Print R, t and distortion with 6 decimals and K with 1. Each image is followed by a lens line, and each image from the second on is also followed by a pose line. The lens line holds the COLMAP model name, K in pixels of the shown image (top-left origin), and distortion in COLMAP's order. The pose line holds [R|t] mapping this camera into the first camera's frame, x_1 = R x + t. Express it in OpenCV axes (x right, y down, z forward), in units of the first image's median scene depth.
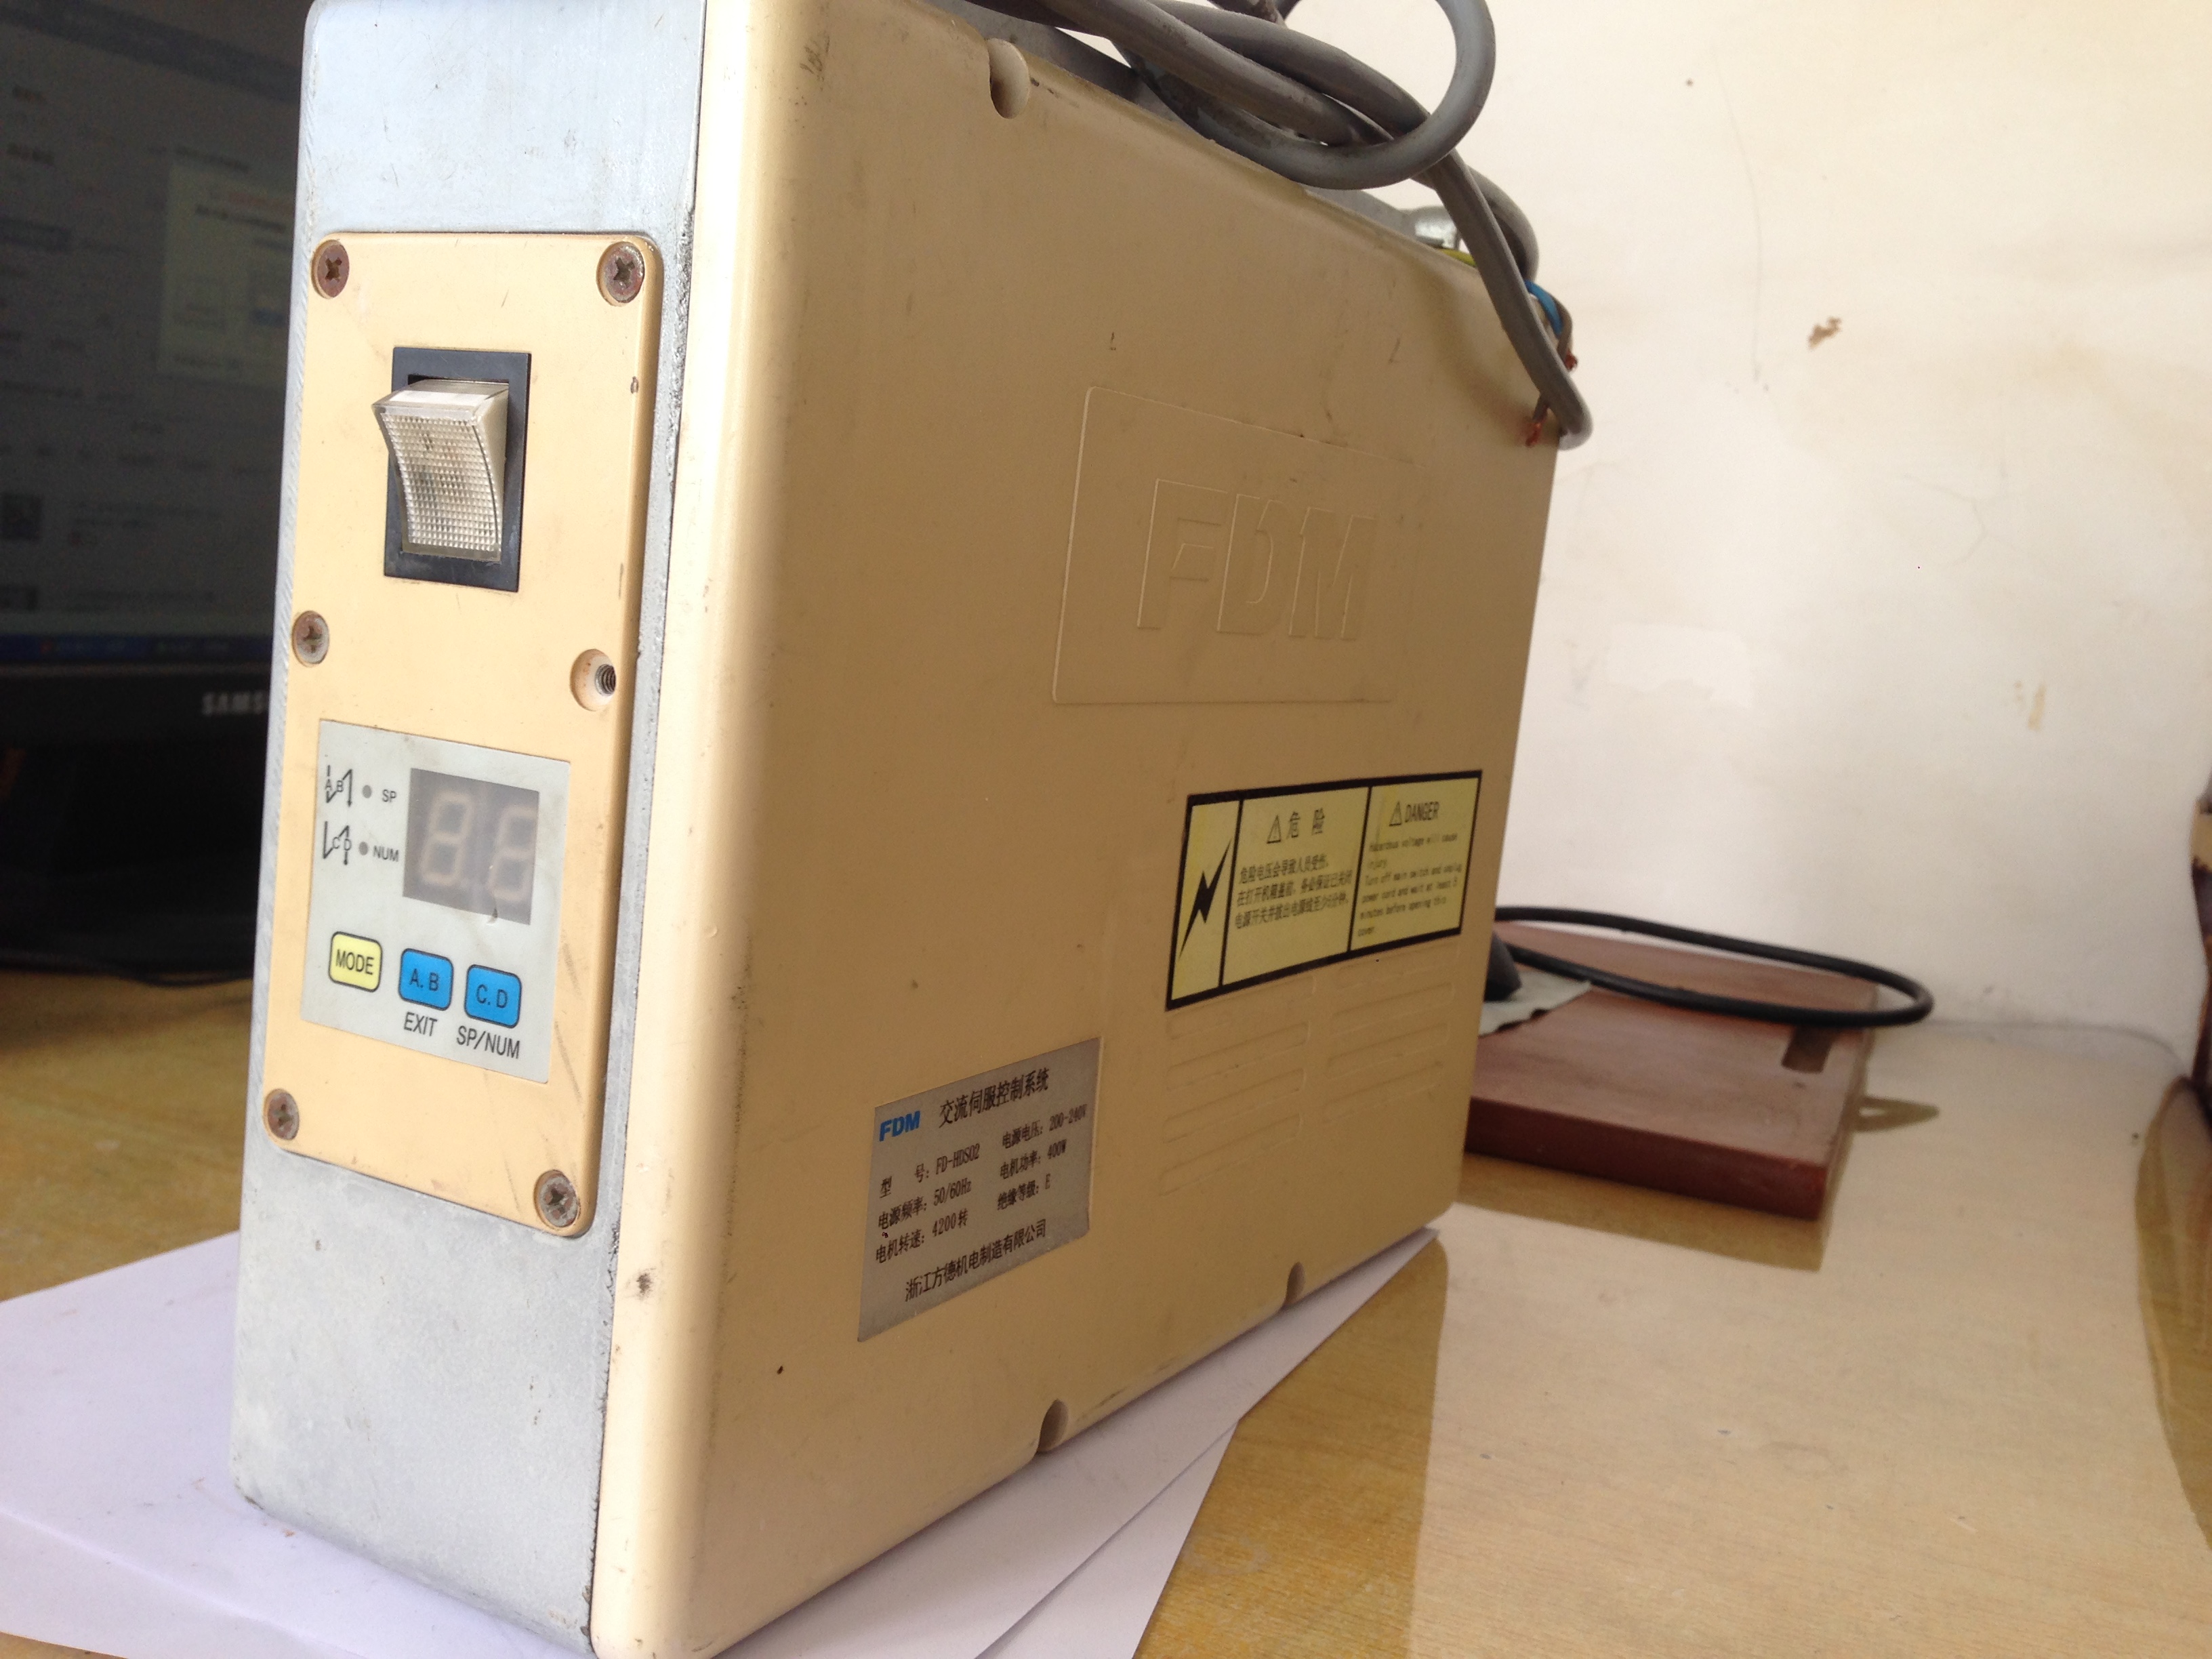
lens RADIAL K [[2126.9, 0, 1101.0], [0, 2126.9, 833.3], [0, 0, 1]] dist [0.021515, 0.000000]
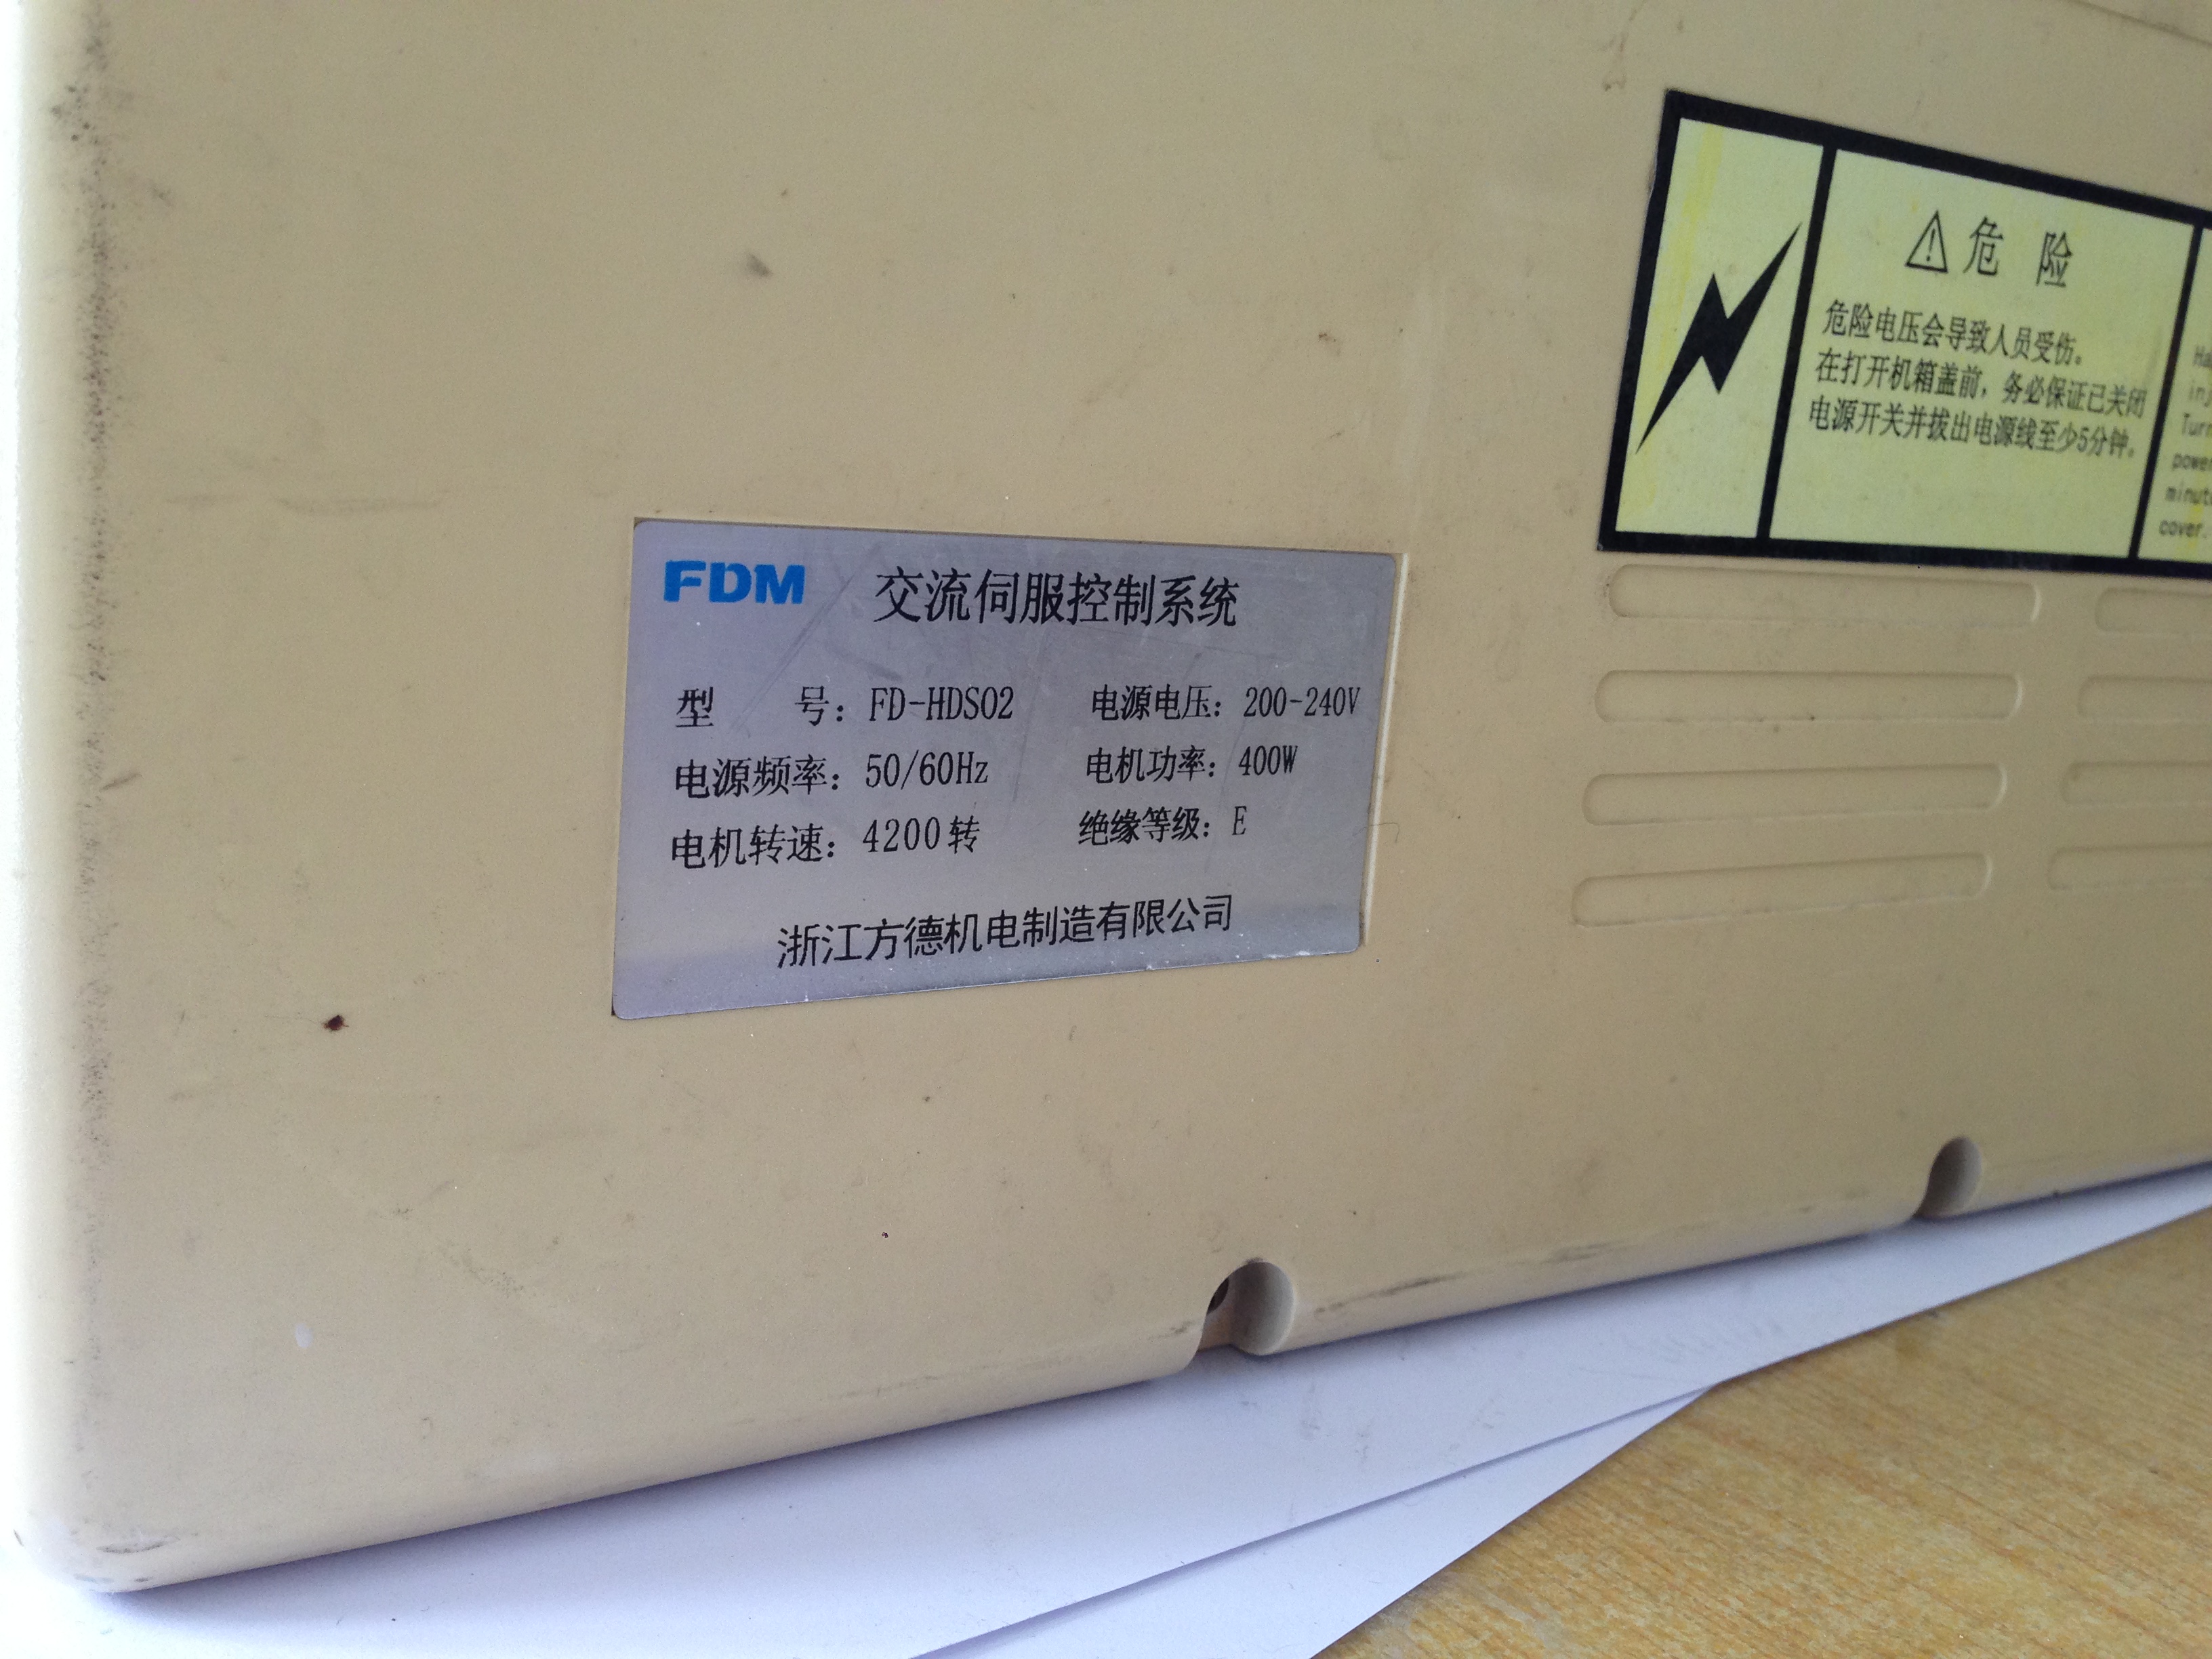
lens RADIAL K [[2126.9, 0, 1124.8], [0, 2126.9, 826.2], [0, 0, 1]] dist [0.021515, 0.000000]
pose [[0.888926, 0.091948, -0.448728, 0.173337], [-0.075408, 0.995655, 0.054635, 0.138587], [0.451802, -0.014729, 0.891997, 0.539007]]
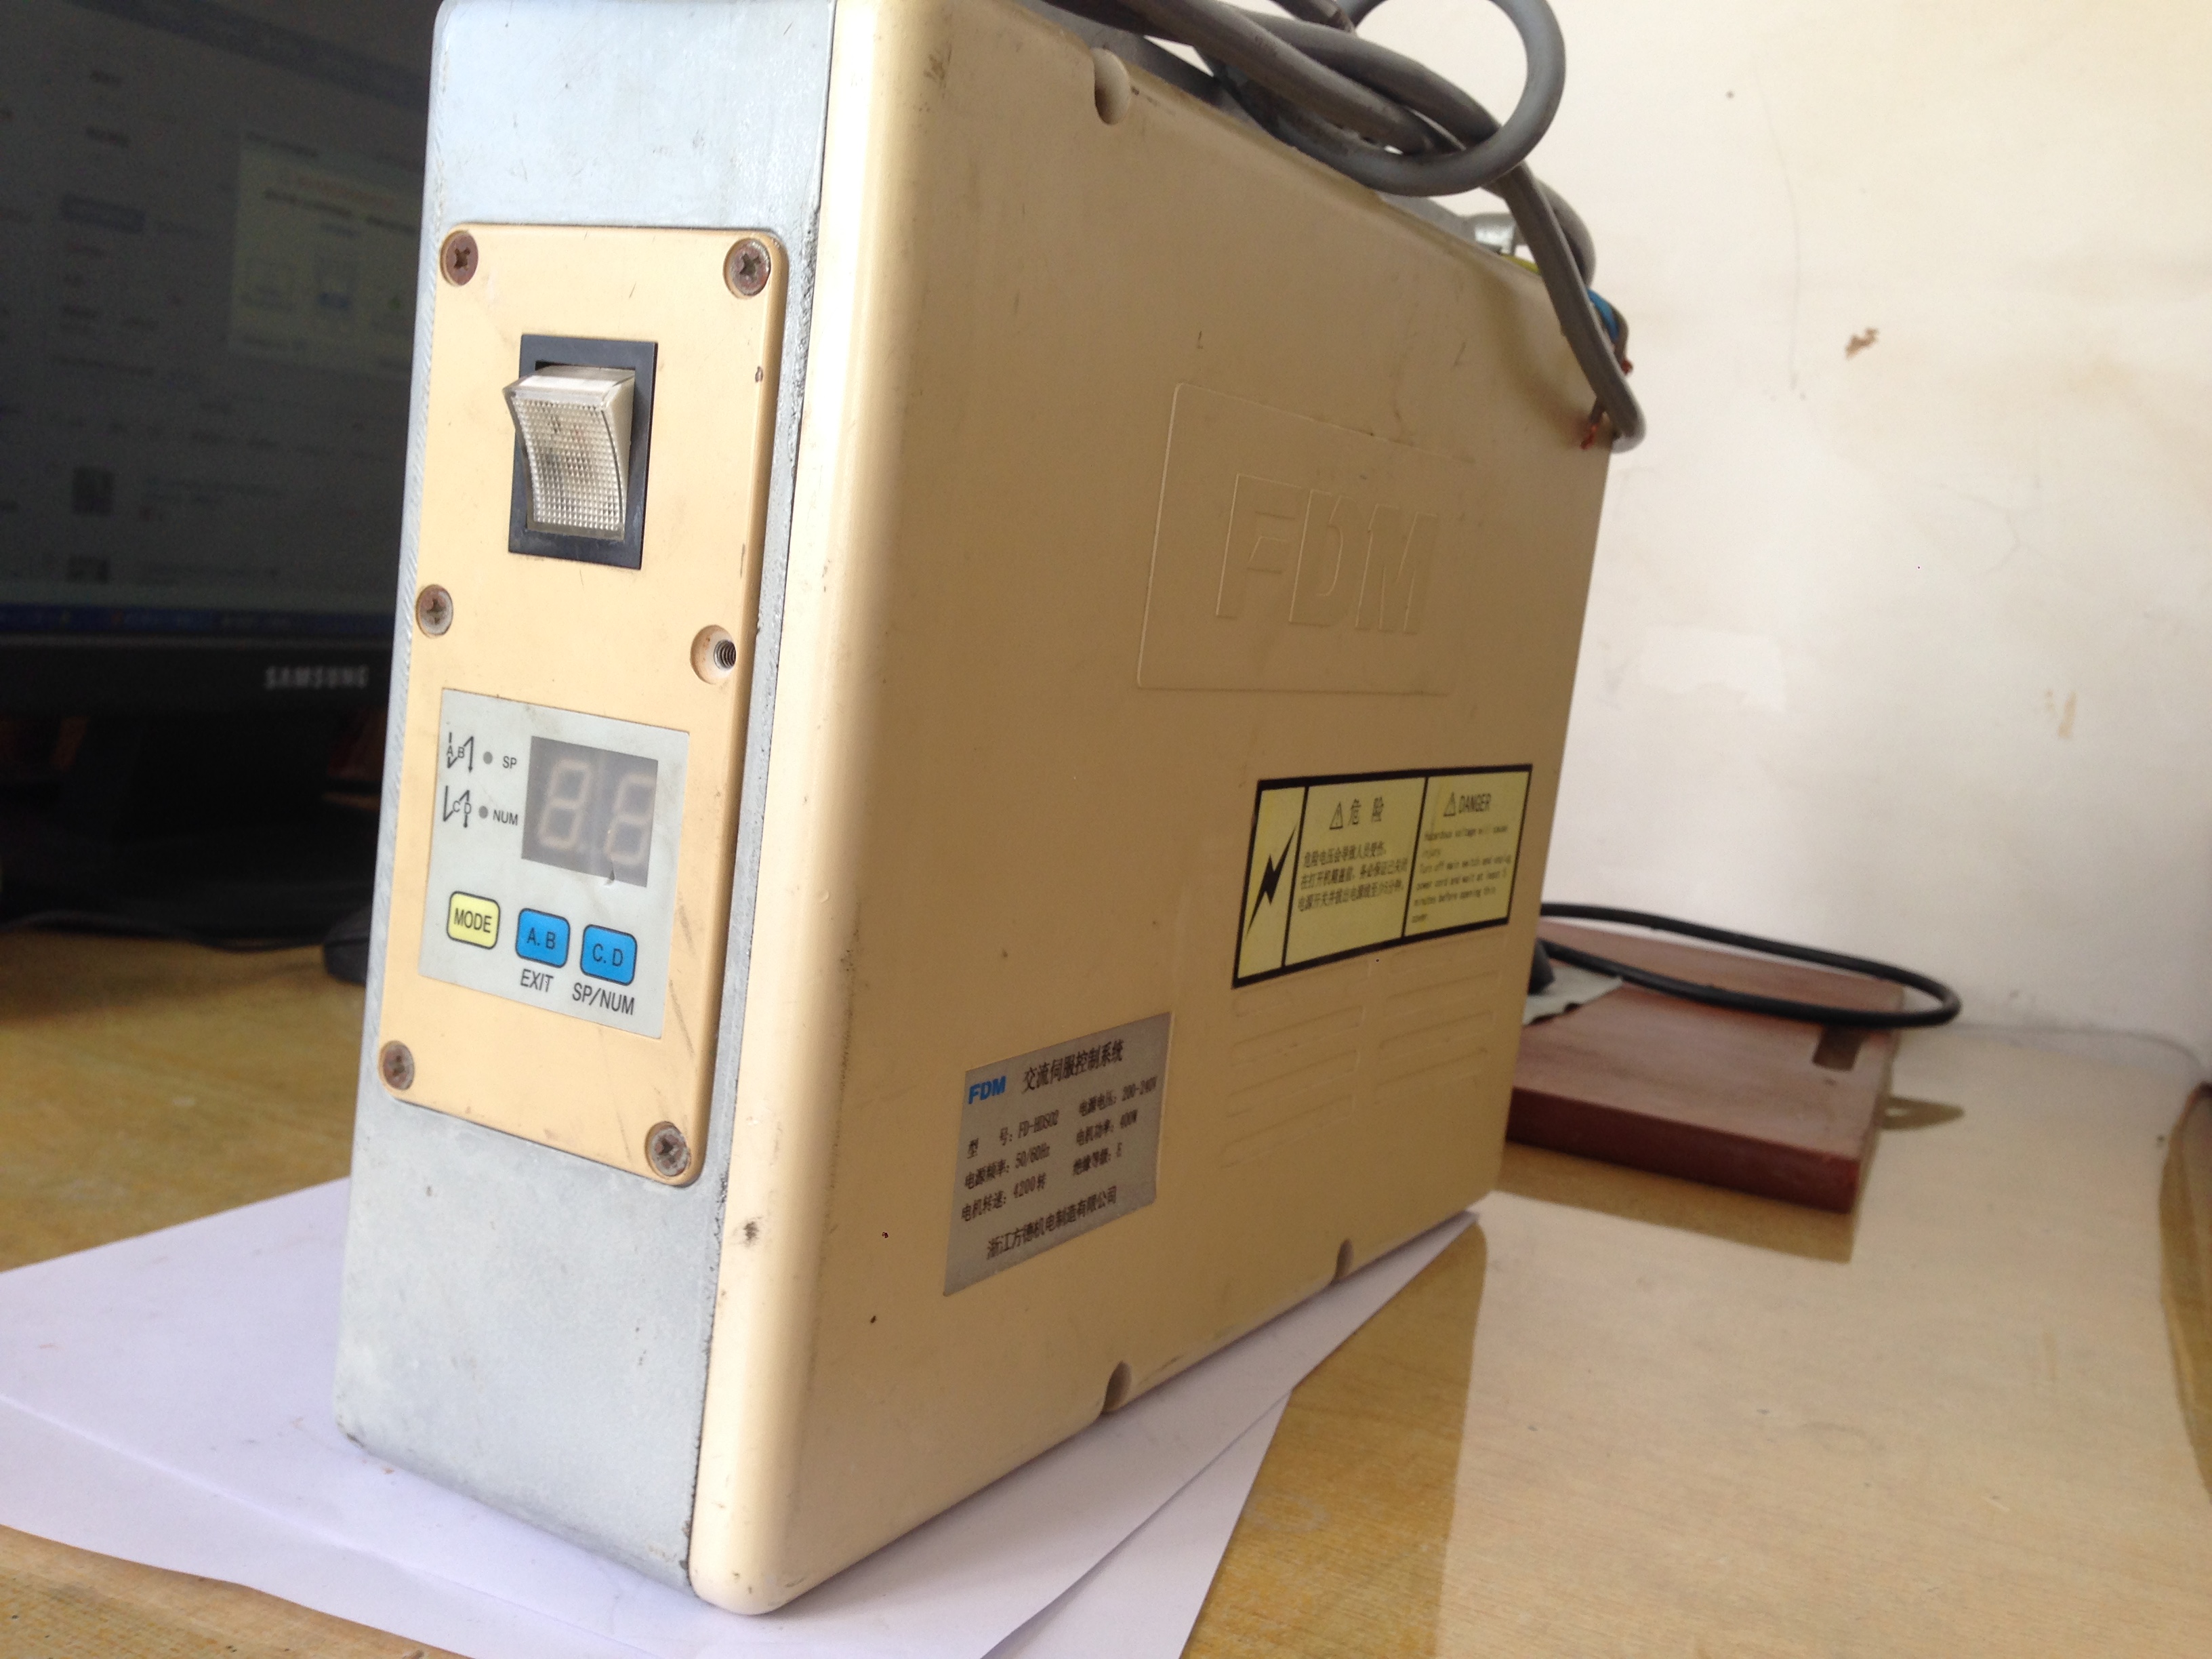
lens RADIAL K [[2126.9, 0, 1096.8], [0, 2126.9, 819.0], [0, 0, 1]] dist [0.021515, 0.000000]
pose [[0.999779, 0.019969, -0.006571, -0.032035], [-0.019997, 0.999791, -0.004339, 0.007427], [0.006483, 0.004469, 0.999969, -0.035624]]
